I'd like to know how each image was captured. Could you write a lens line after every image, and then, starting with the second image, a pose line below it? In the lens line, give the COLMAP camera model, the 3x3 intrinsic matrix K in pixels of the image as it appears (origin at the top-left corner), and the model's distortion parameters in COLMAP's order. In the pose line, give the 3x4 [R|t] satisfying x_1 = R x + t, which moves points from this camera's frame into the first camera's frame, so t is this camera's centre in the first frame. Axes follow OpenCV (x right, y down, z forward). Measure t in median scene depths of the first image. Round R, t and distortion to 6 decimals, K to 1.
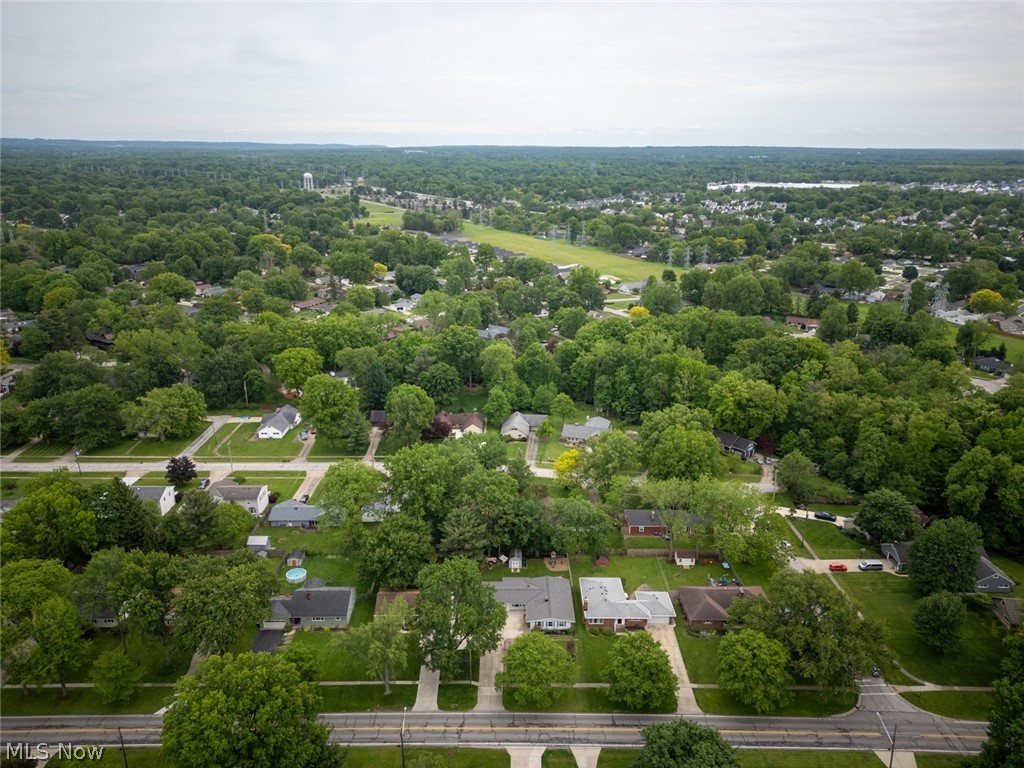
lens RADIAL K [[734.6, 0, 512.0], [0, 734.6, 384.0], [0, 0, 1]] dist [0.093146, -0.098350]
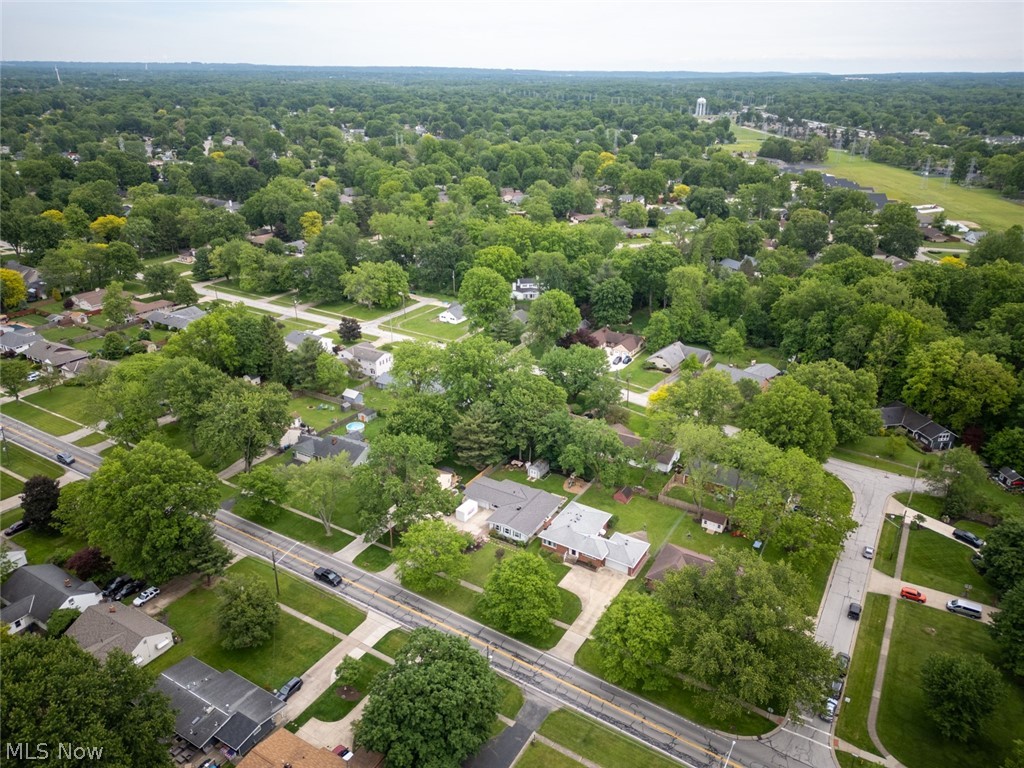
lens RADIAL K [[734.6, 0, 512.0], [0, 734.6, 384.0], [0, 0, 1]] dist [0.093146, -0.098350]
pose [[0.847222, 0.209422, -0.488218, 0.428868], [-0.170027, 0.977572, 0.124276, 0.016110], [0.503294, -0.022279, 0.863828, 0.164525]]
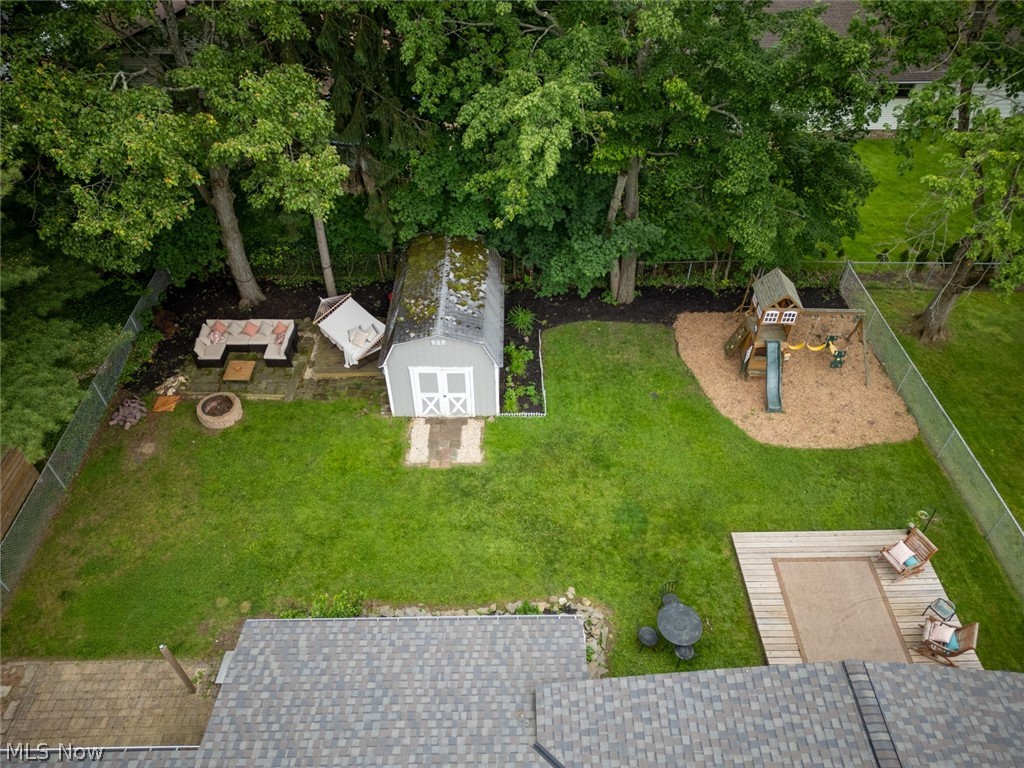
lens RADIAL K [[734.6, 0, 512.0], [0, 734.6, 384.0], [0, 0, 1]] dist [0.093146, -0.098350]
pose [[0.999994, -0.003337, 0.000571, 0.015139], [0.002808, 0.911656, 0.410945, 0.200376], [-0.001892, -0.410941, 0.911660, 0.909785]]
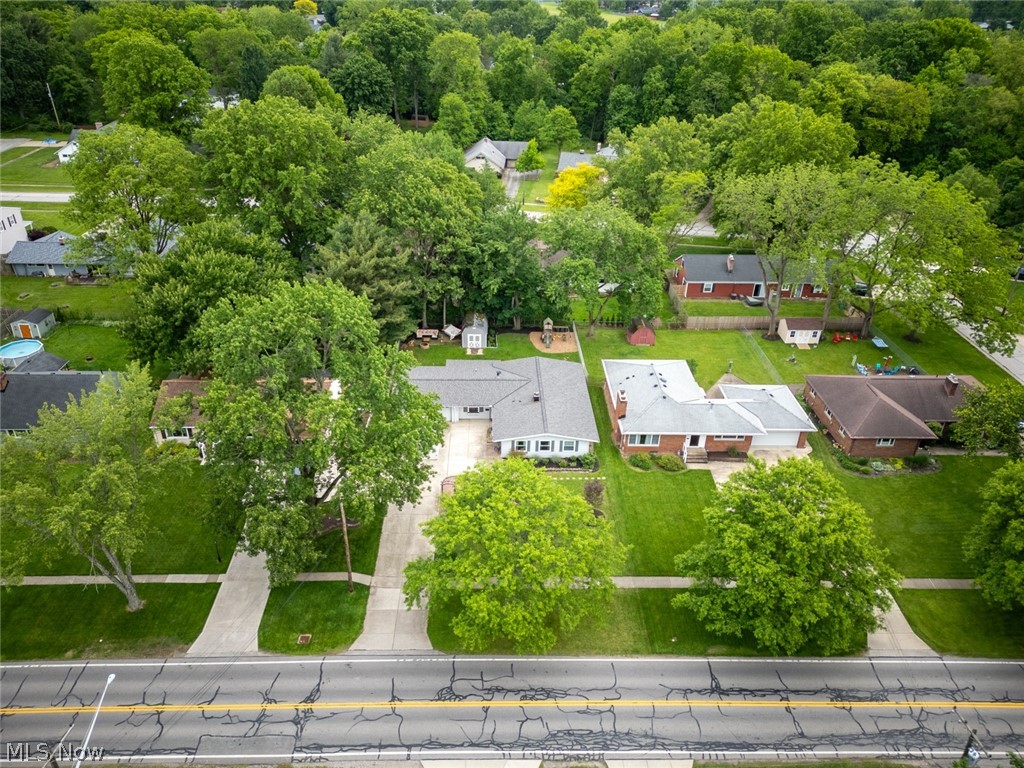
lens RADIAL K [[734.6, 0, 512.0], [0, 734.6, 384.0], [0, 0, 1]] dist [0.093146, -0.098350]
pose [[0.999467, 0.005237, 0.032232, 0.014614], [-0.011671, 0.979150, 0.202804, 0.172433], [-0.030498, -0.203072, 0.978689, 0.500632]]
